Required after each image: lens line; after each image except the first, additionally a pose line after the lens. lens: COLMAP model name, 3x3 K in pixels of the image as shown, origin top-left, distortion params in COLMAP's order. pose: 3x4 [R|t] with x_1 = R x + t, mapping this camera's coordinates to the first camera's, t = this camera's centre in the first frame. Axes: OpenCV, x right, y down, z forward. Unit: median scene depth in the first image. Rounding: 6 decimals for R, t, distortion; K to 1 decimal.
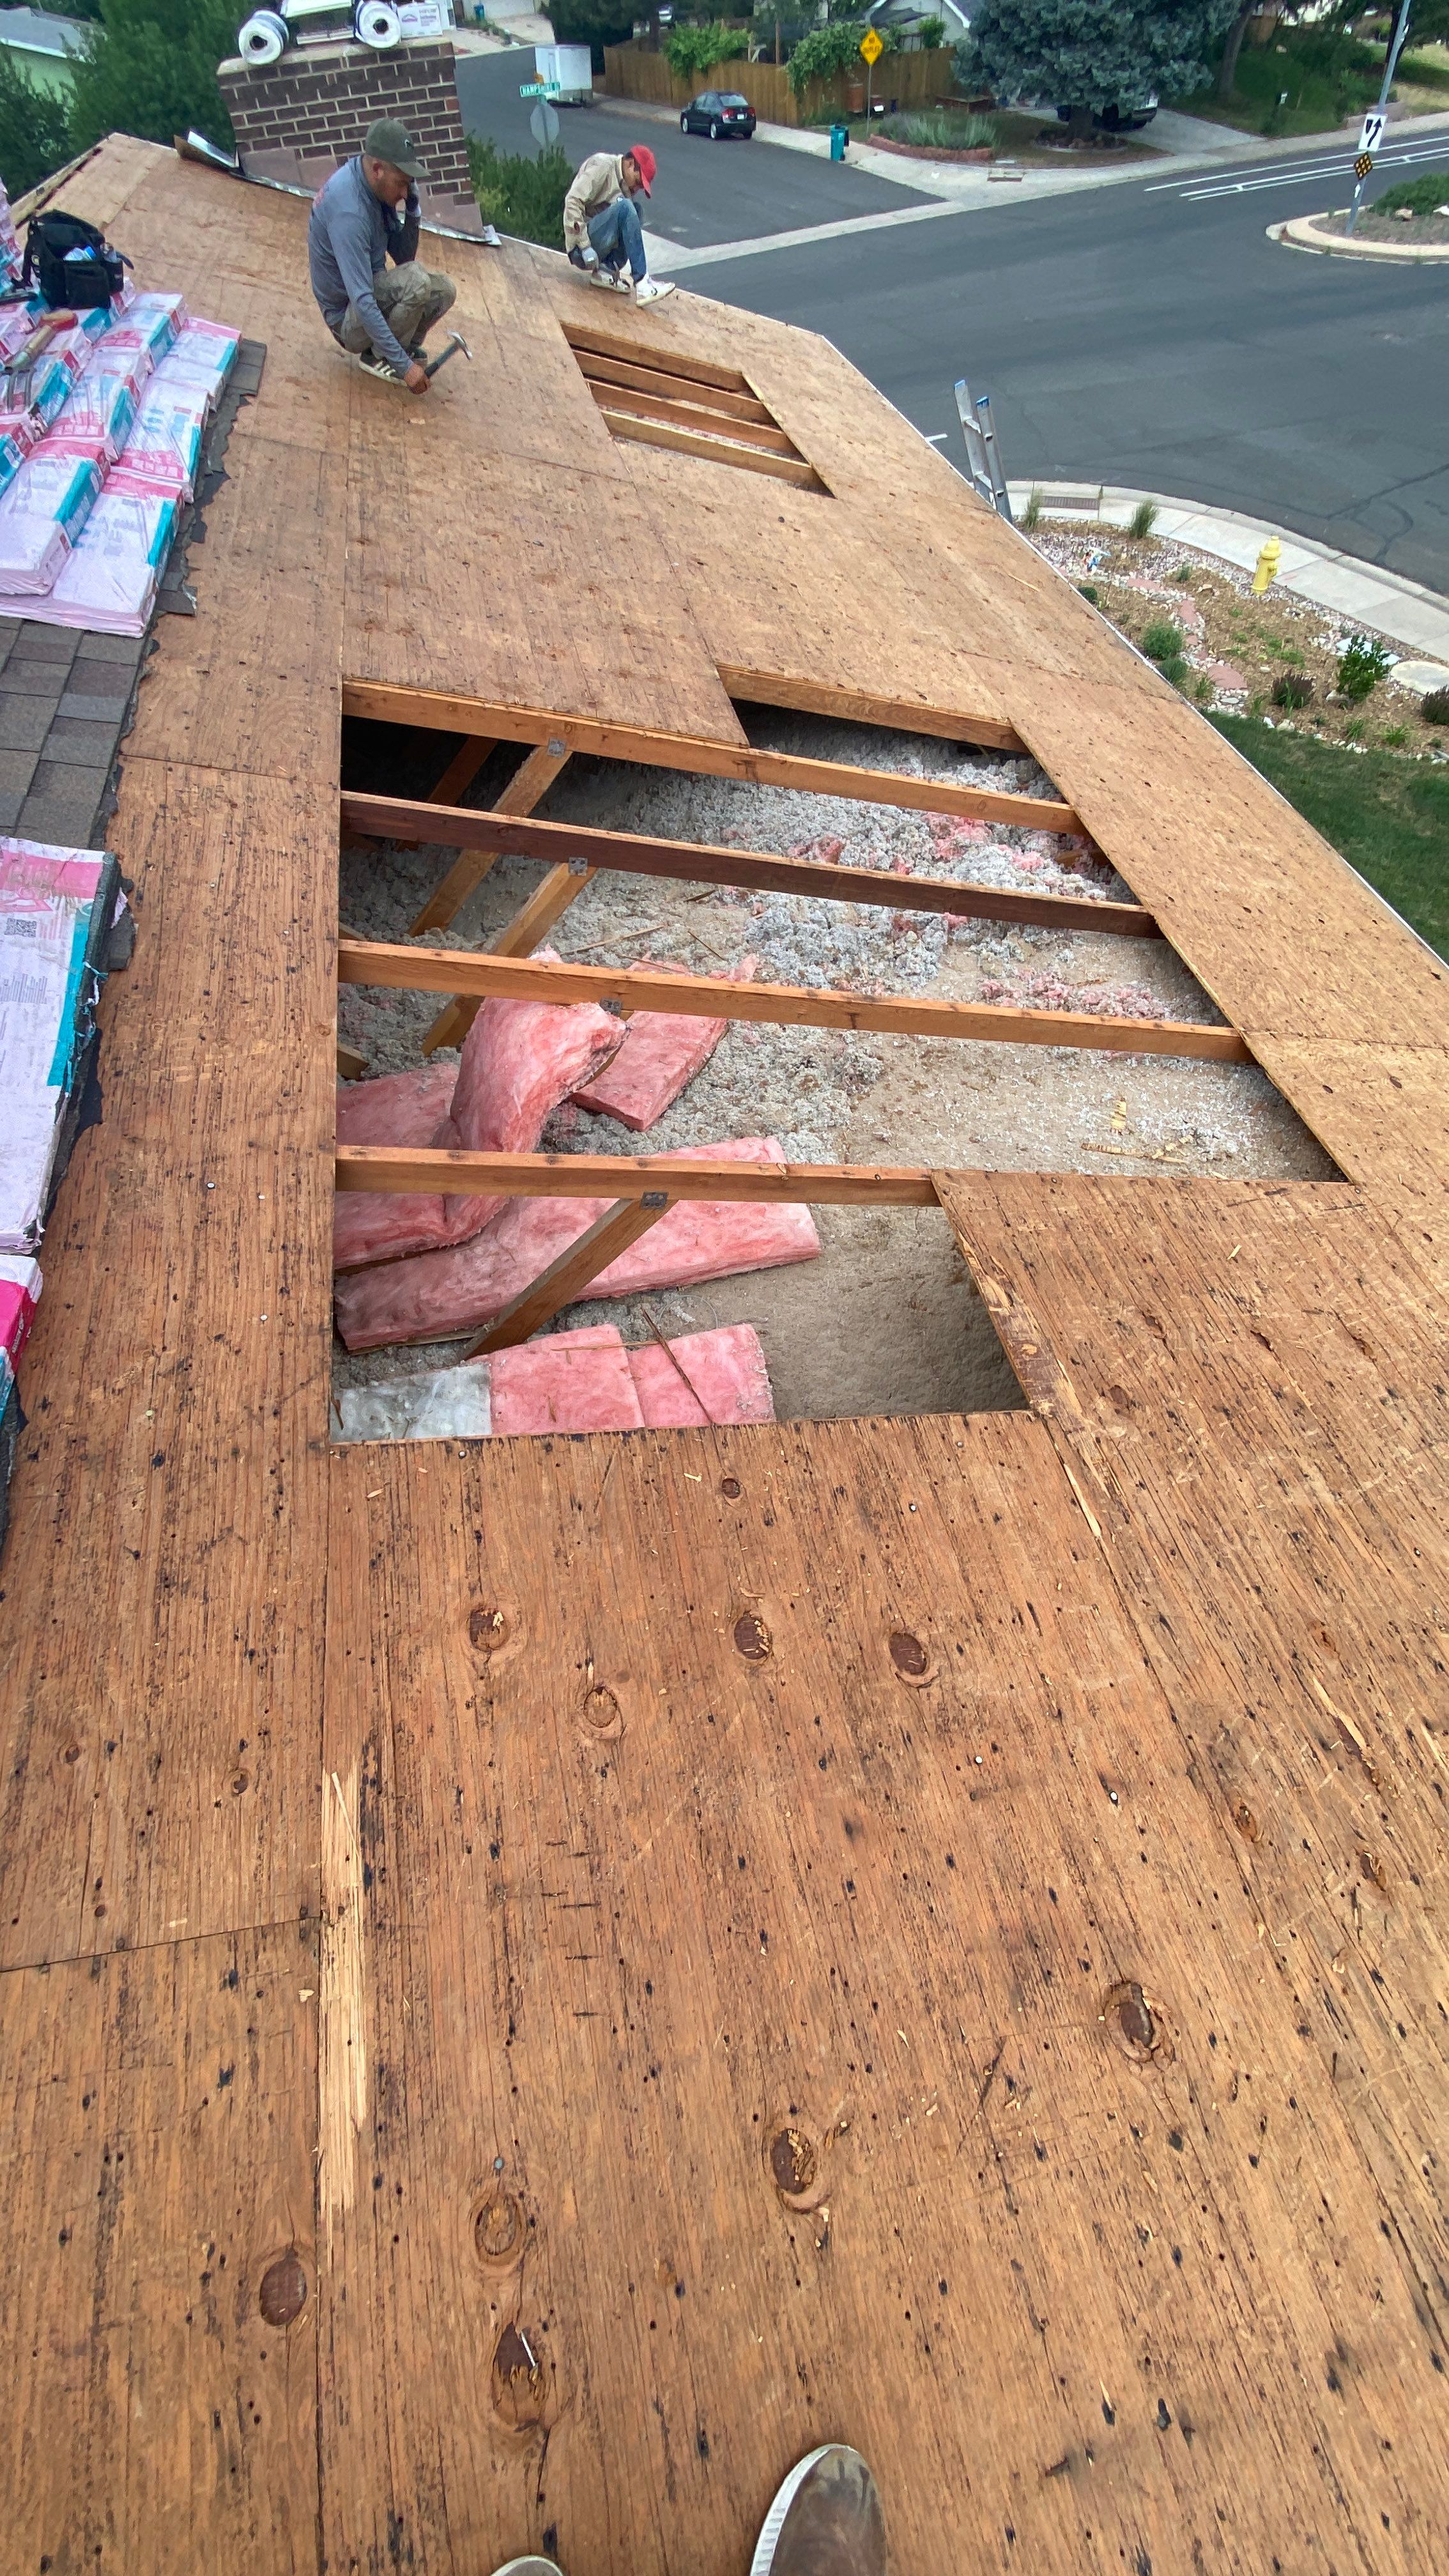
lens RADIAL K [[1045.1, 0, 714.0], [0, 1045.1, 1279.2], [0, 0, 1]] dist [0.012951, -0.017292]
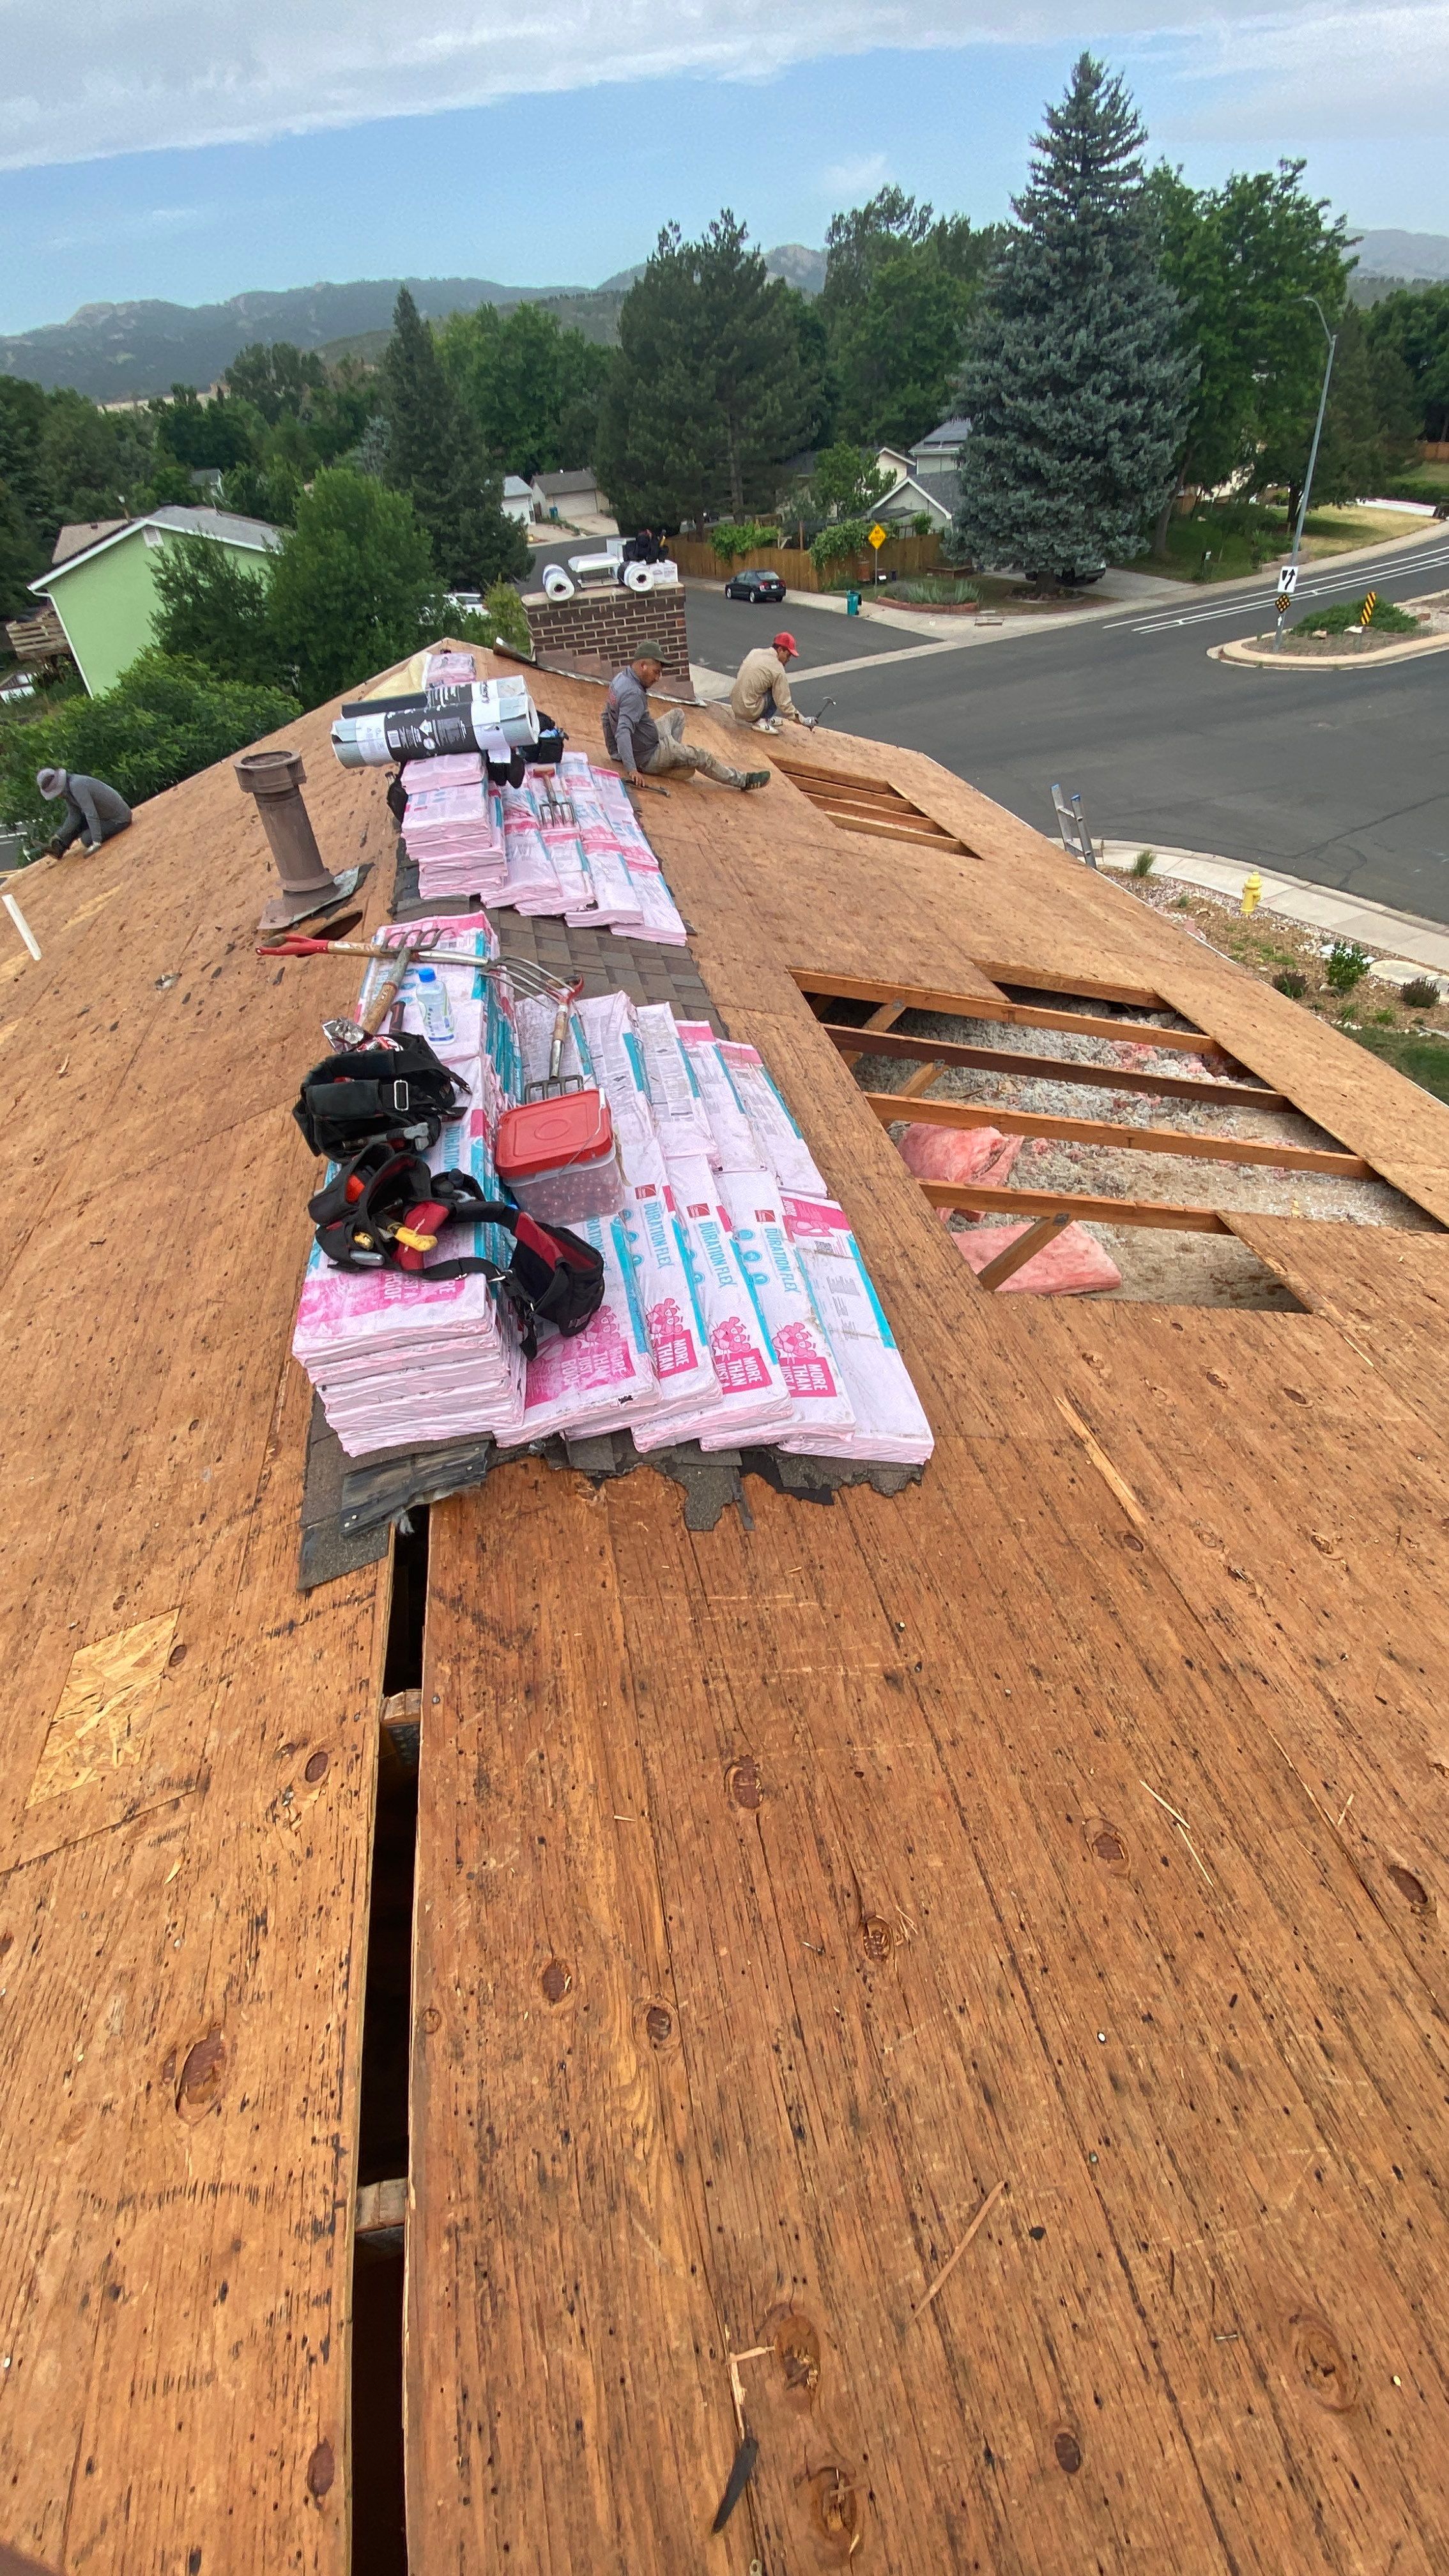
lens RADIAL K [[1045.1, 0, 714.0], [0, 1045.1, 1279.2], [0, 0, 1]] dist [0.012951, -0.017292]
pose [[0.999721, -0.011379, -0.020682, -0.095768], [0.005807, 0.967773, -0.251758, 0.071764], [0.022880, 0.251568, 0.967569, -0.106707]]
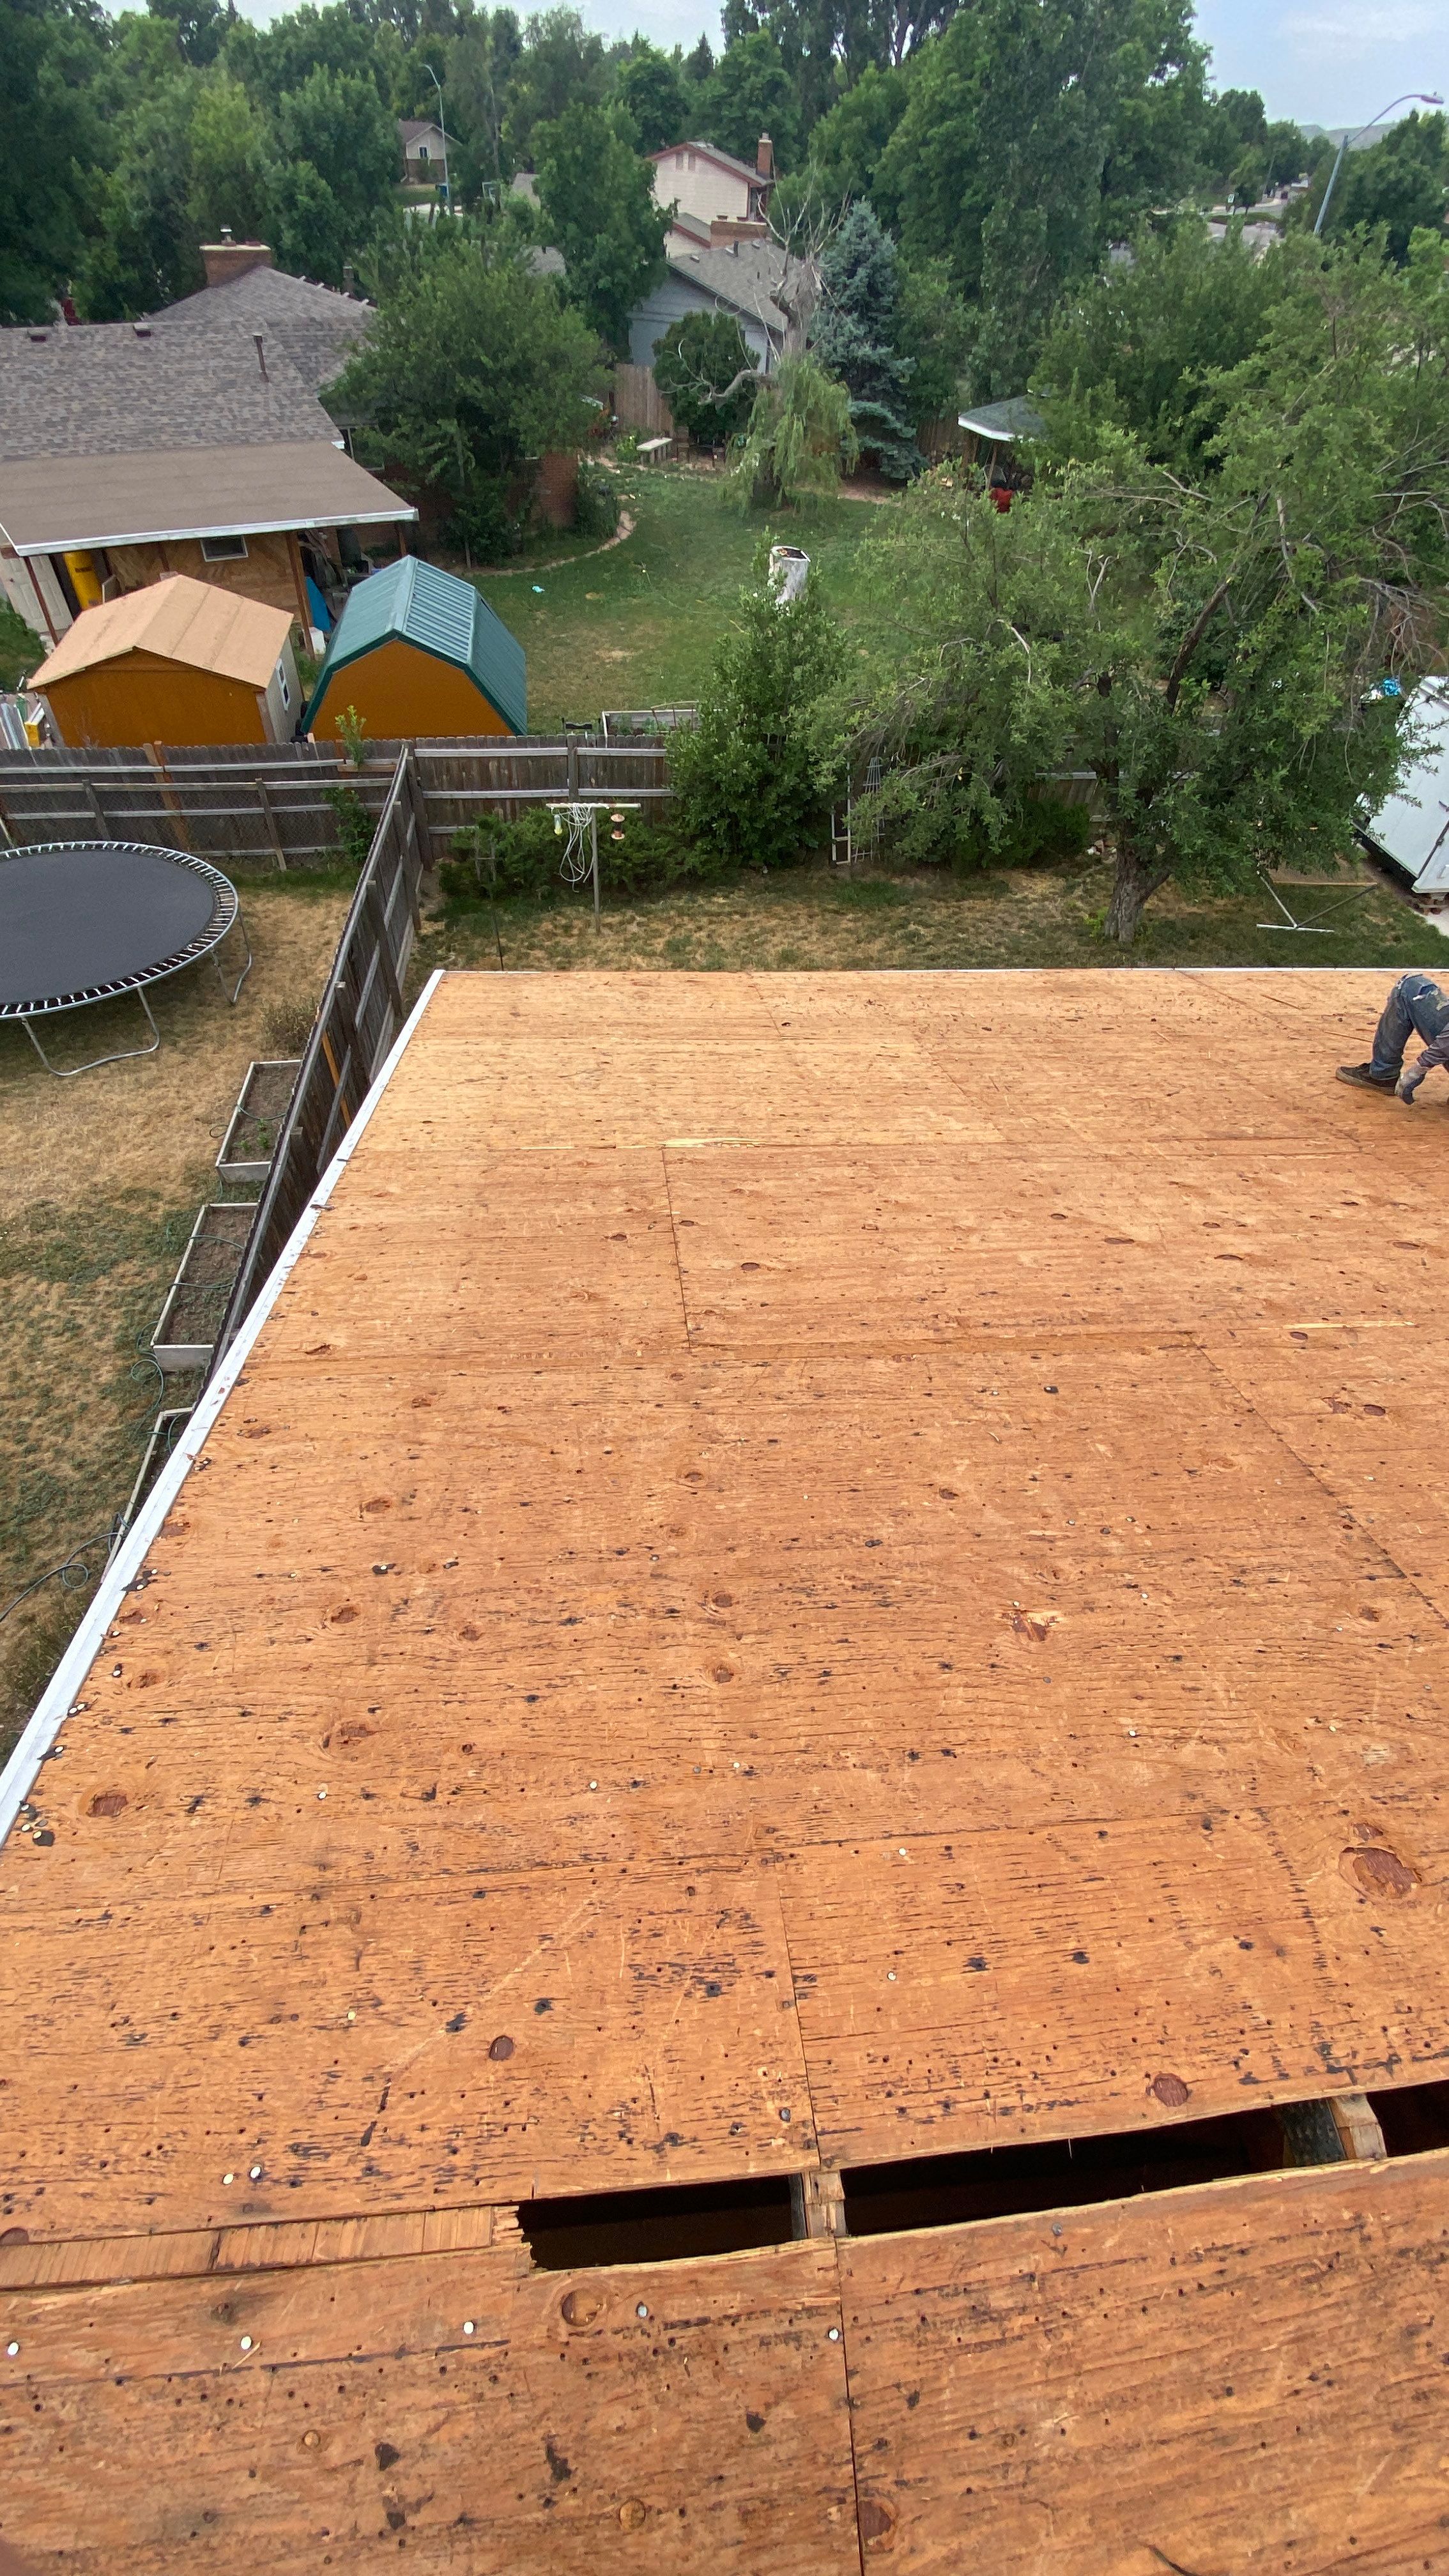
lens RADIAL K [[1038.8, 0, 714.5], [0, 1038.8, 1281.8], [0, 0, 1]] dist [0.015349, -0.018687]
pose [[-0.113541, 0.774608, -0.622167, -0.121608], [-0.832967, 0.267118, 0.484576, 0.109689], [0.541549, 0.573263, 0.614894, -0.125444]]
